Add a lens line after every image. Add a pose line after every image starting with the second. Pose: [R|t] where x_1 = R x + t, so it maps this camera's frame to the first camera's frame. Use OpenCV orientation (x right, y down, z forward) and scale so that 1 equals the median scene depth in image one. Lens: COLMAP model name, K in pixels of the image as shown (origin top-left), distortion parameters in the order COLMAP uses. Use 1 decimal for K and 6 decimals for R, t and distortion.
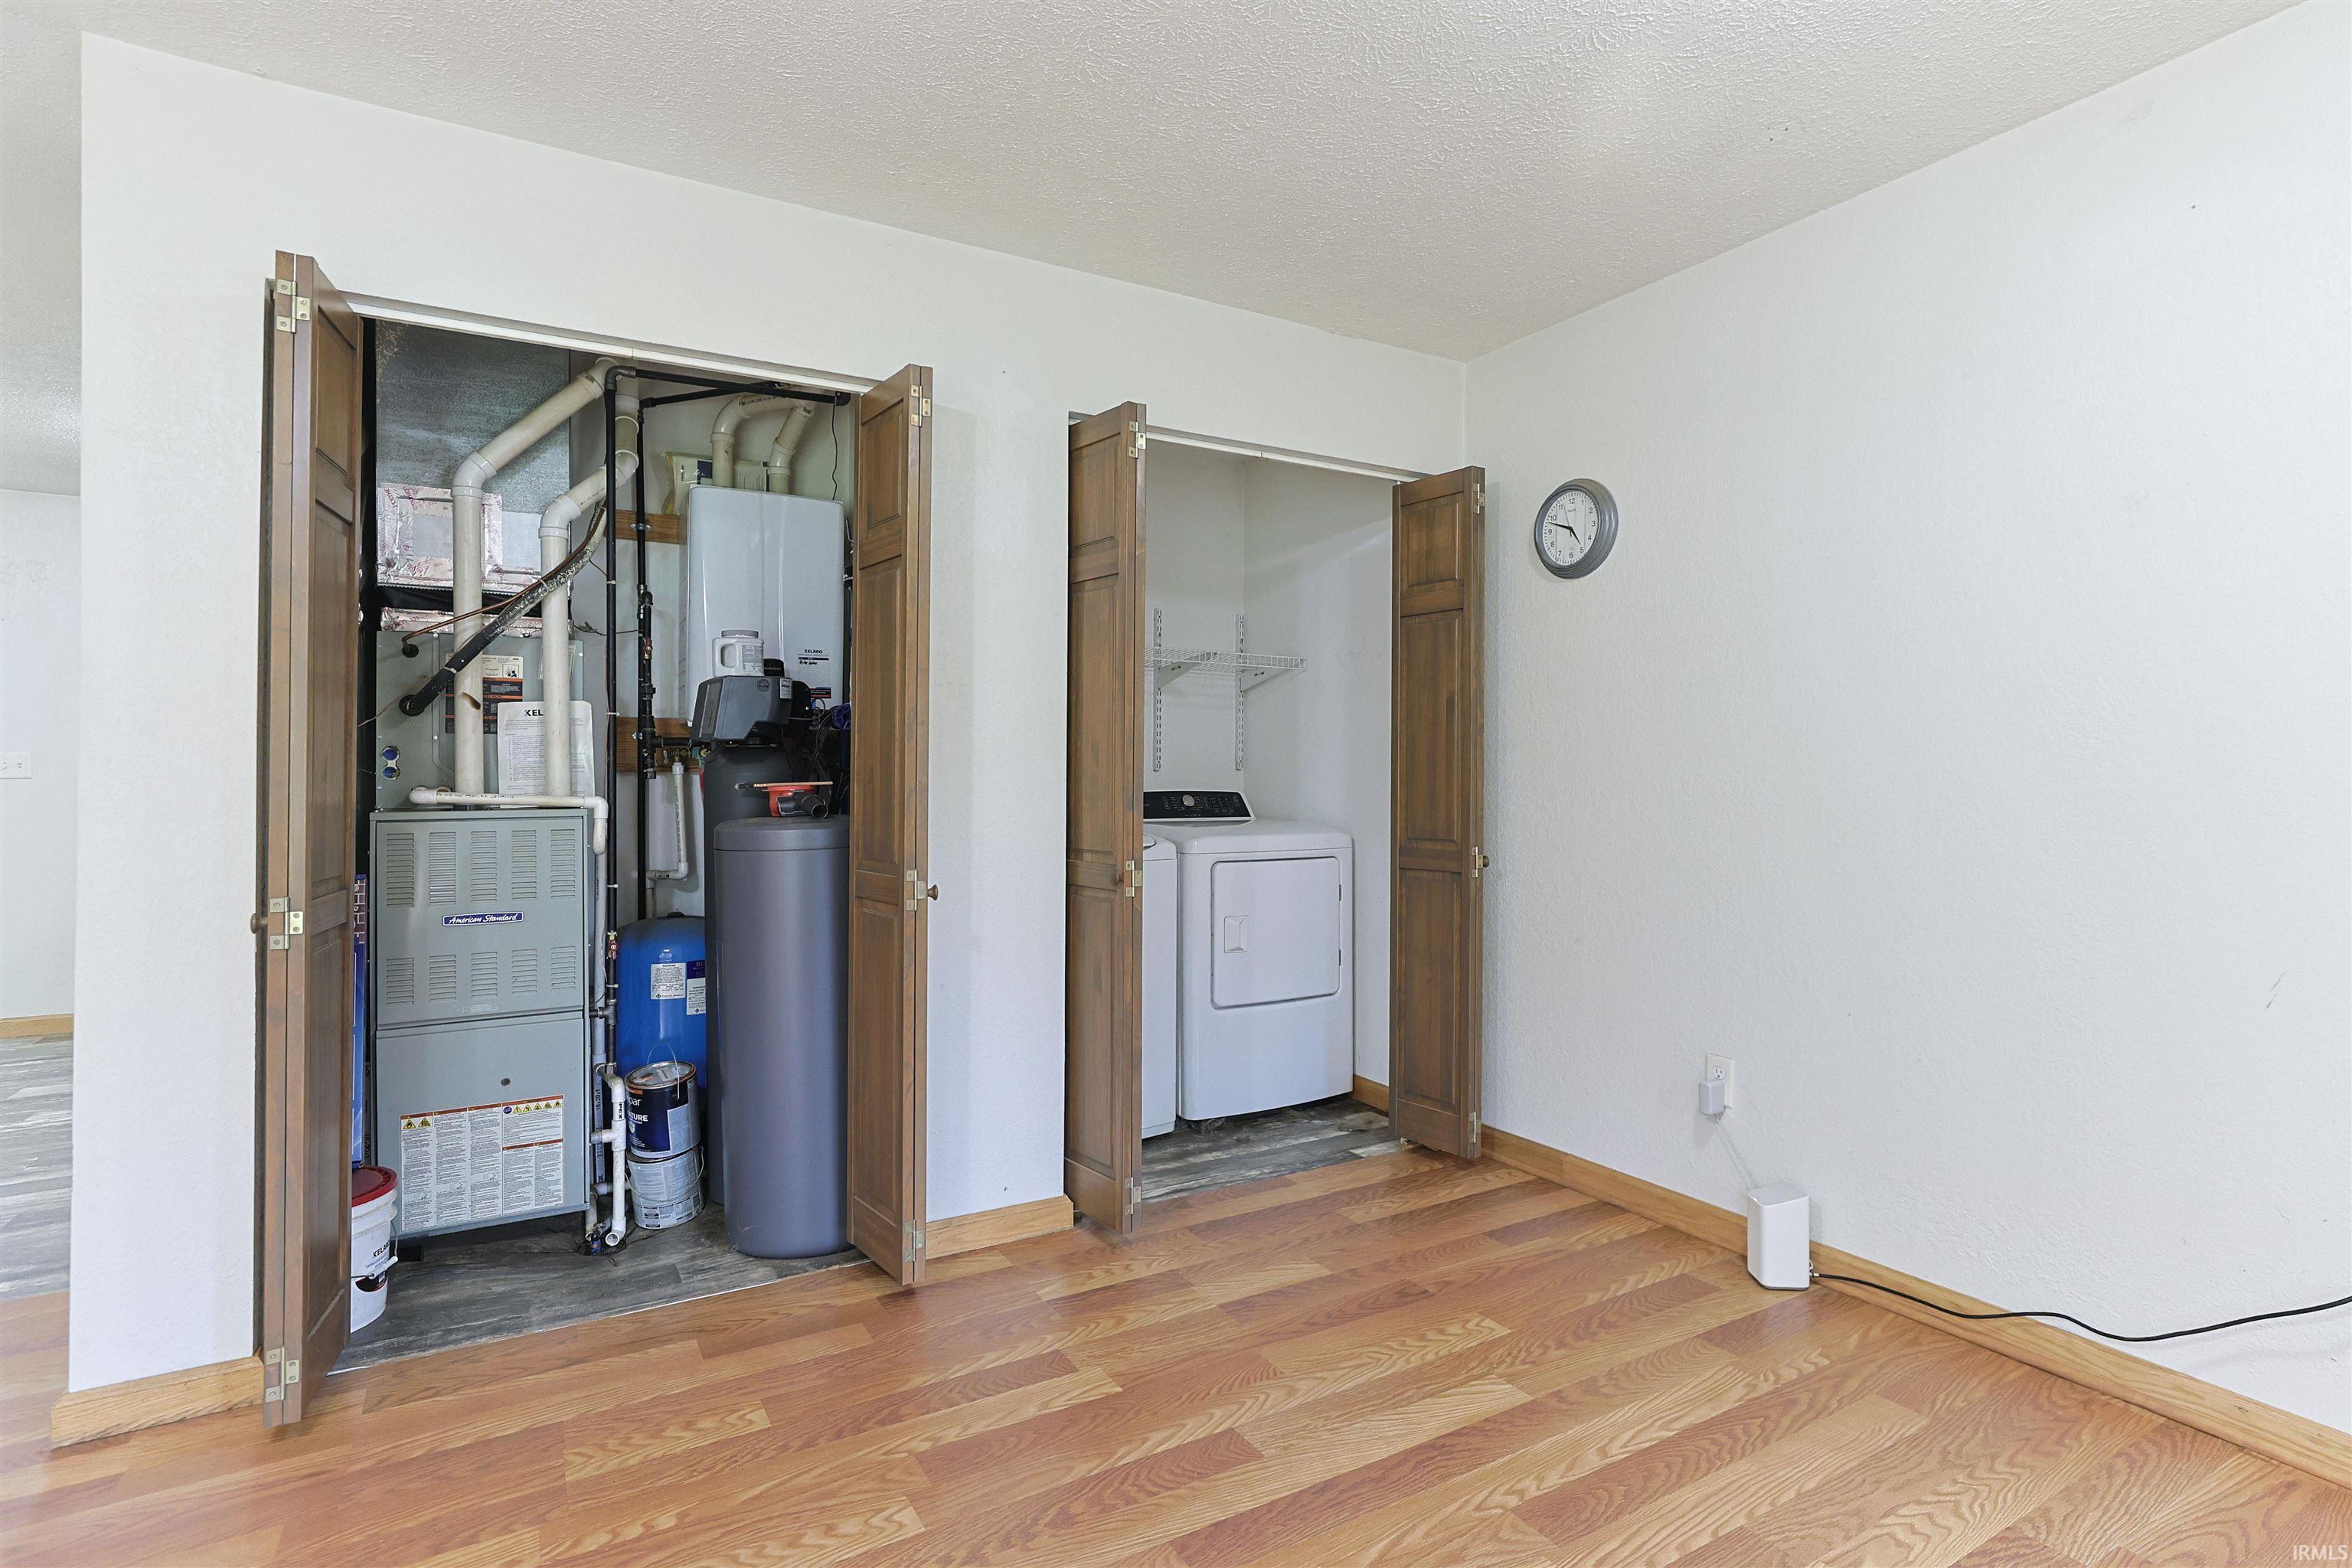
lens RADIAL K [[1117.4, 0, 1190.4], [0, 1117.4, 764.2], [0, 0, 1]] dist [-0.014885, 0.013740]
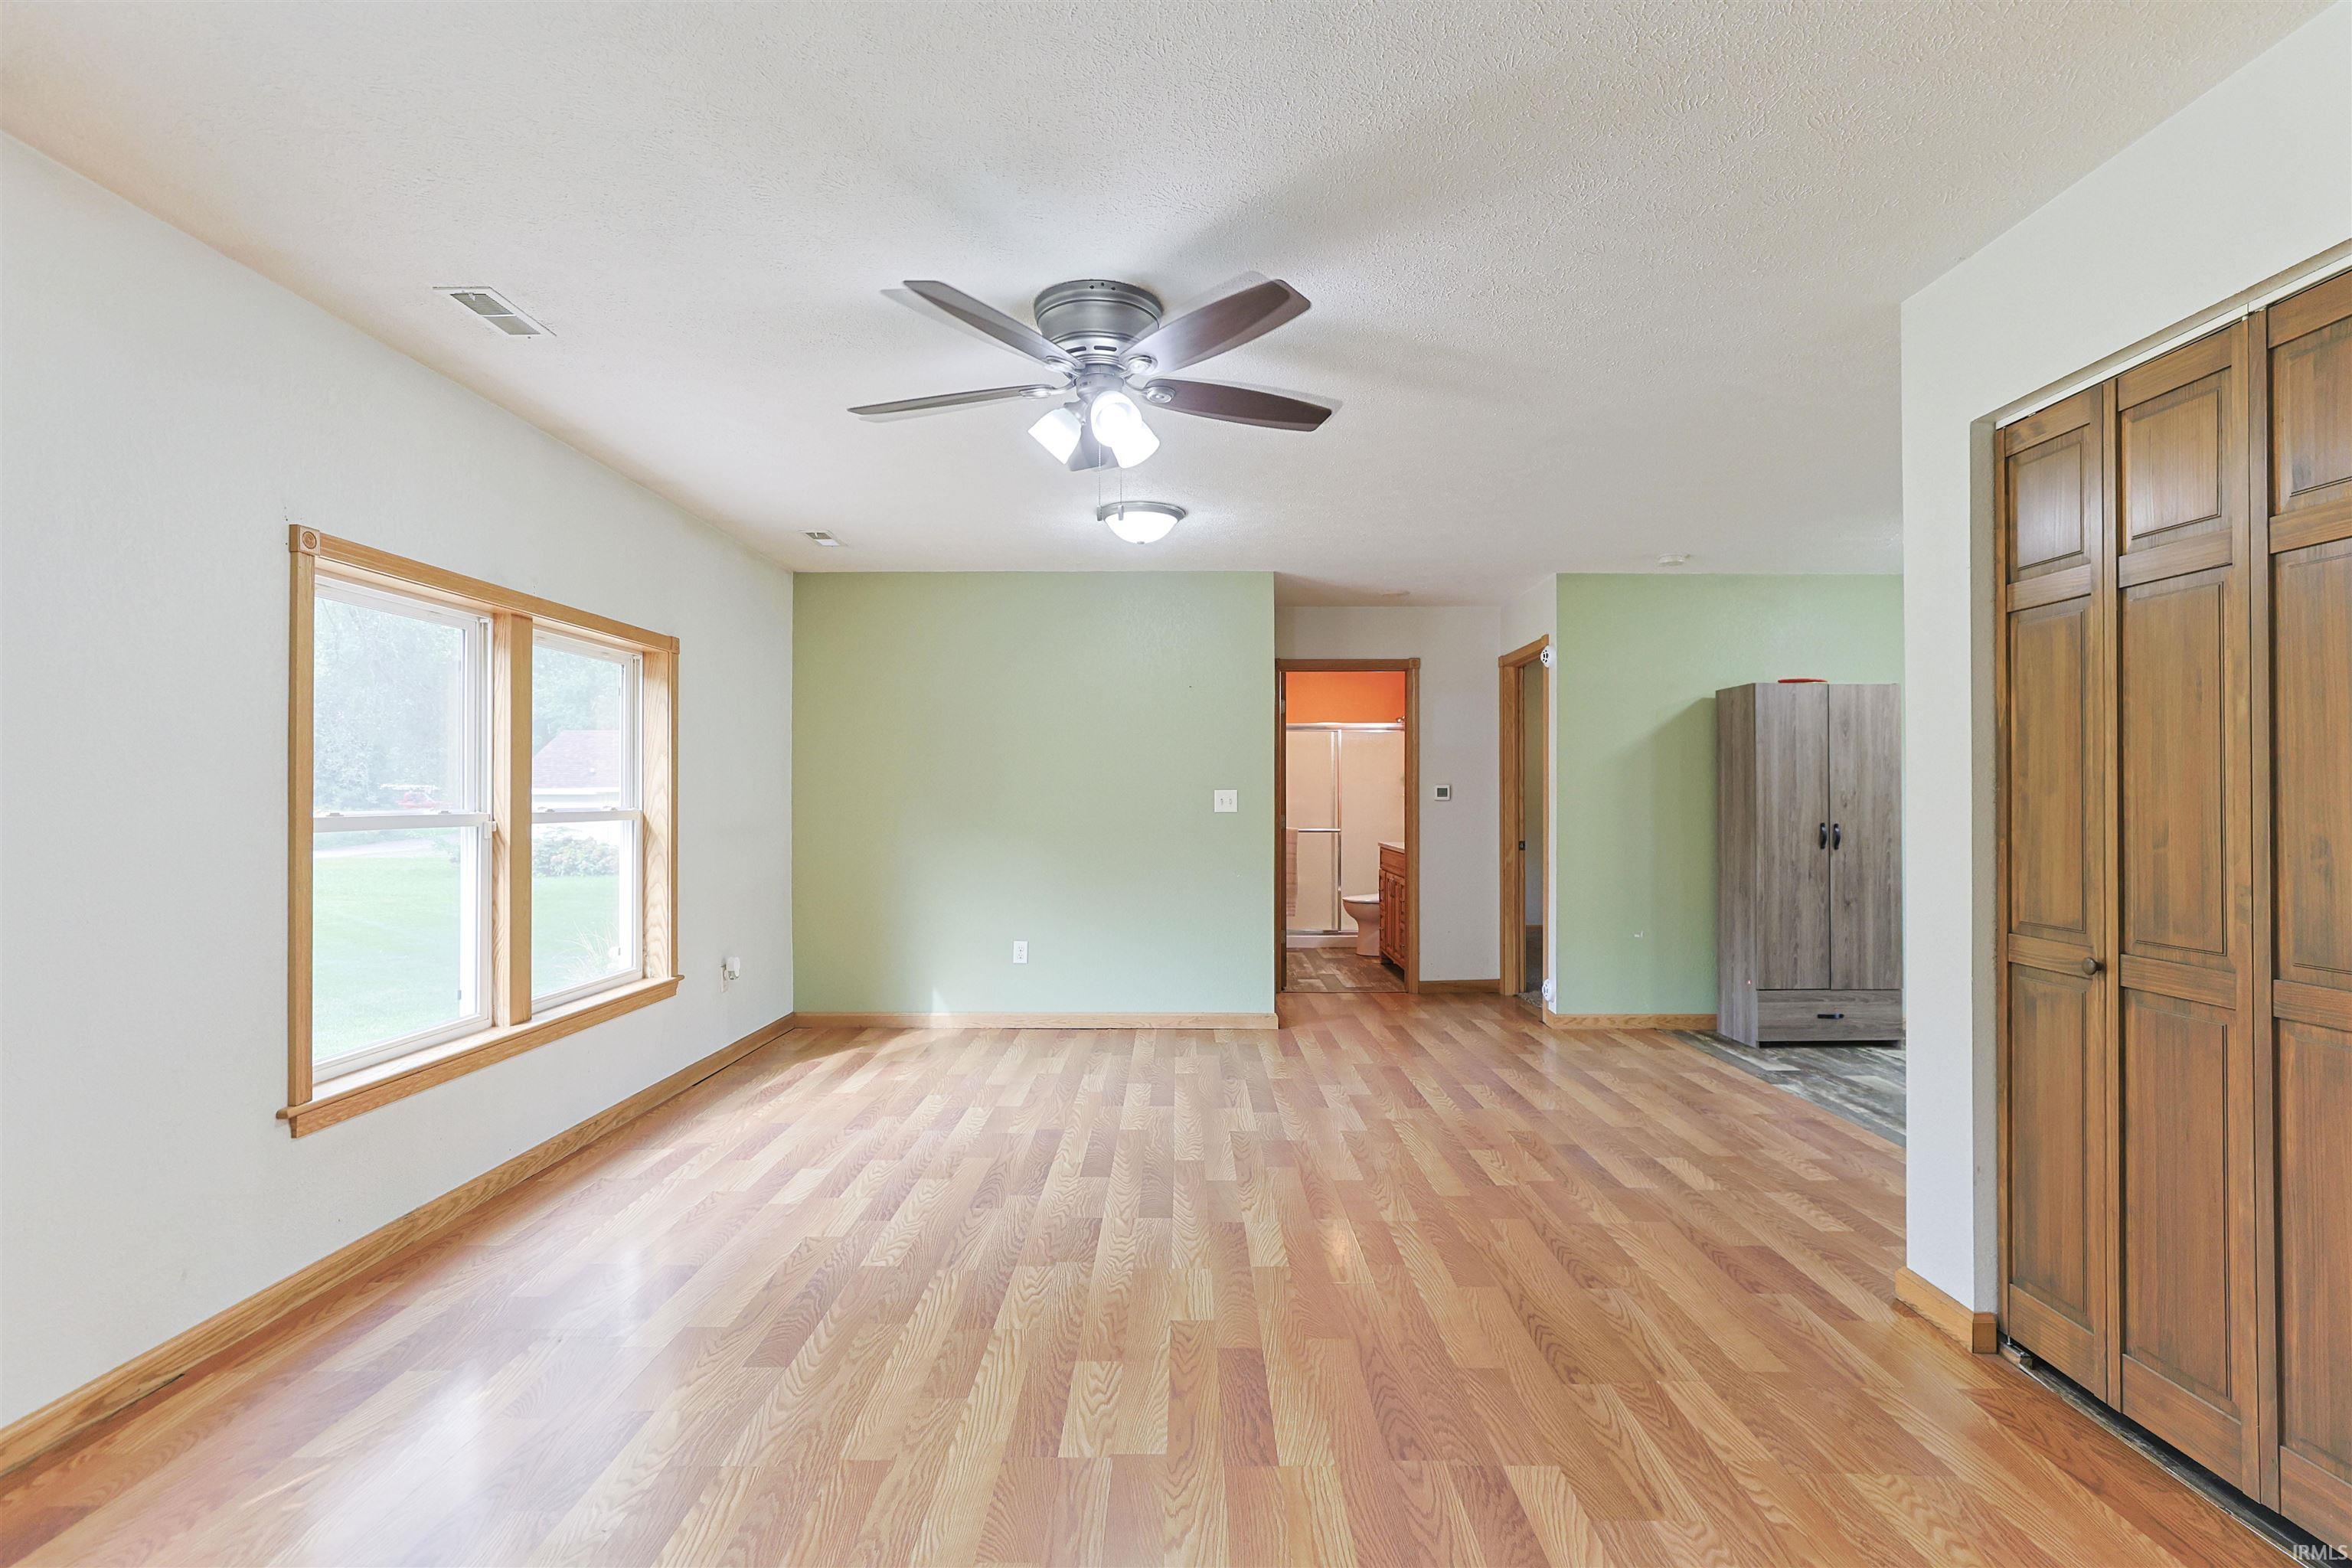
lens RADIAL K [[1168.0, 0, 1211.7], [0, 1168.0, 789.7], [0, 0, 1]] dist [-0.018894, 0.015134]
pose [[-0.477033, -0.008635, -0.878843, 0.433322], [0.005445, 0.999904, -0.012780, -0.017938], [0.878869, -0.010882, -0.476940, 0.563725]]
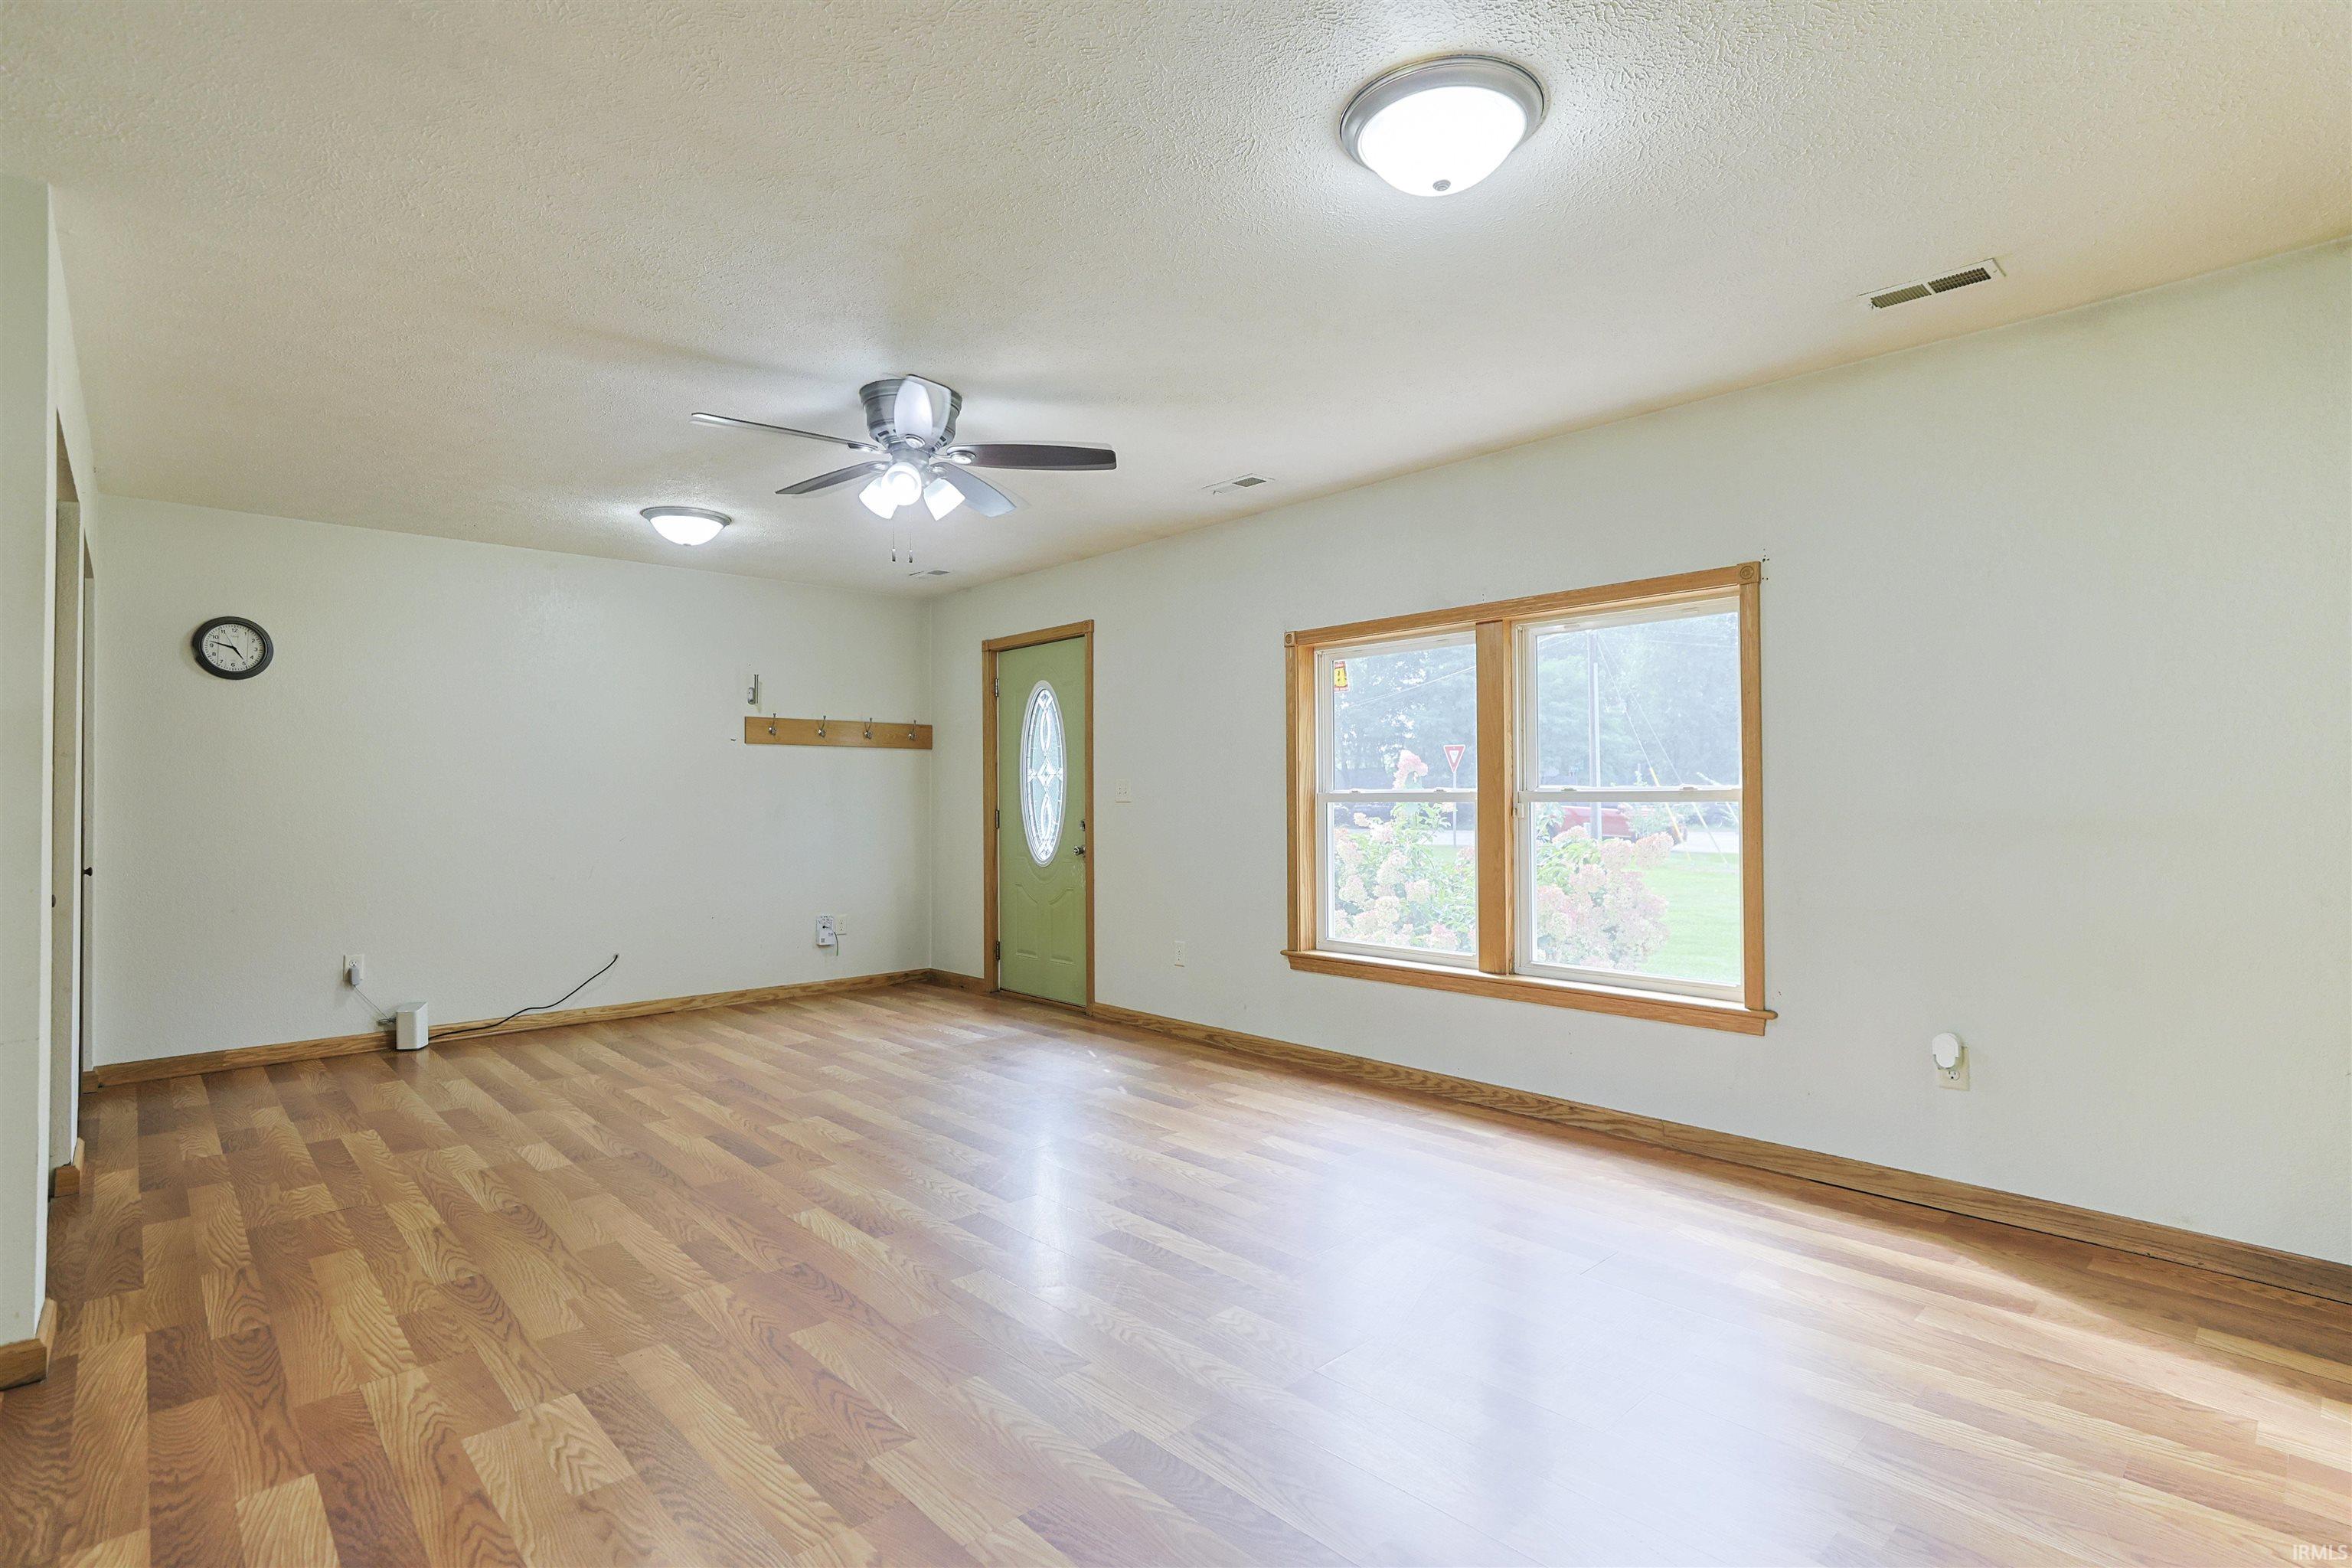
lens RADIAL K [[1143.3, 0, 1133.8], [0, 1143.3, 783.7], [0, 0, 1]] dist [-0.011925, 0.018770]
pose [[-0.189721, 0.009103, 0.981796, -1.447355], [-0.002052, 0.999951, -0.009668, -0.008089], [-0.981836, -0.003849, -0.189693, 0.061549]]
